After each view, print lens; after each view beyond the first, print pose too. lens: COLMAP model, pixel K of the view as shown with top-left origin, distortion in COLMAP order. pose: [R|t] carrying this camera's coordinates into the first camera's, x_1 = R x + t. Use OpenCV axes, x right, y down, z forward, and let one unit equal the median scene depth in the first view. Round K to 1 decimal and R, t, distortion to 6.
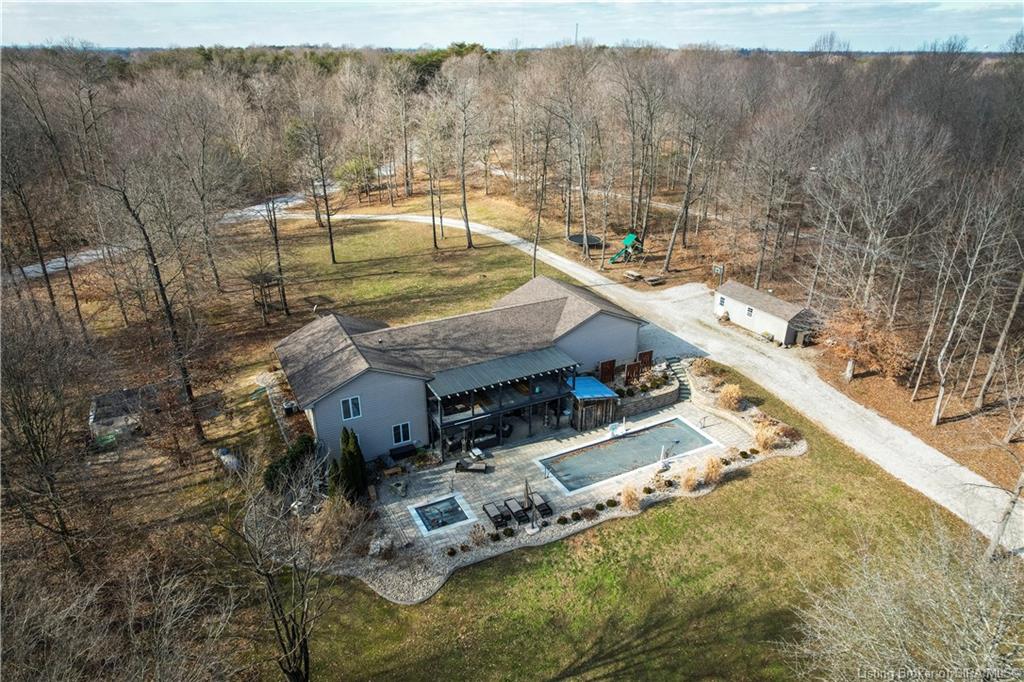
lens RADIAL K [[646.8, 0, 512.0], [0, 646.8, 341.0], [0, 0, 1]] dist [-0.044813, 0.000882]
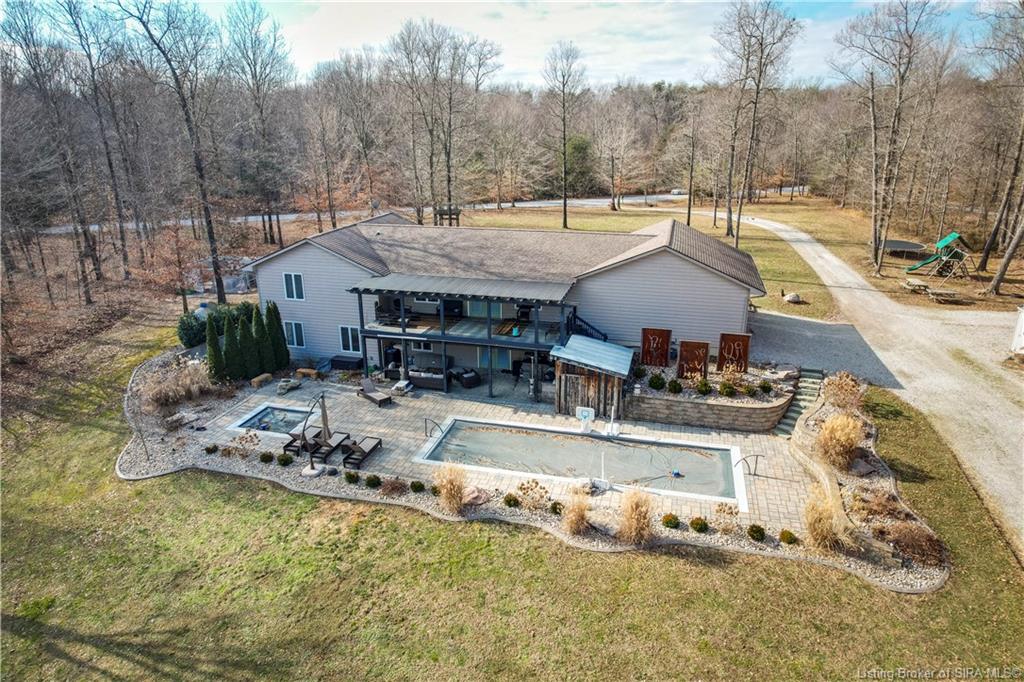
lens RADIAL K [[646.8, 0, 512.0], [0, 646.8, 341.0], [0, 0, 1]] dist [-0.044813, 0.000882]
pose [[0.741781, 0.209656, -0.637029, 0.495406], [-0.270165, 0.962811, 0.002287, 0.087727], [0.613818, 0.170406, 0.770837, 0.495152]]
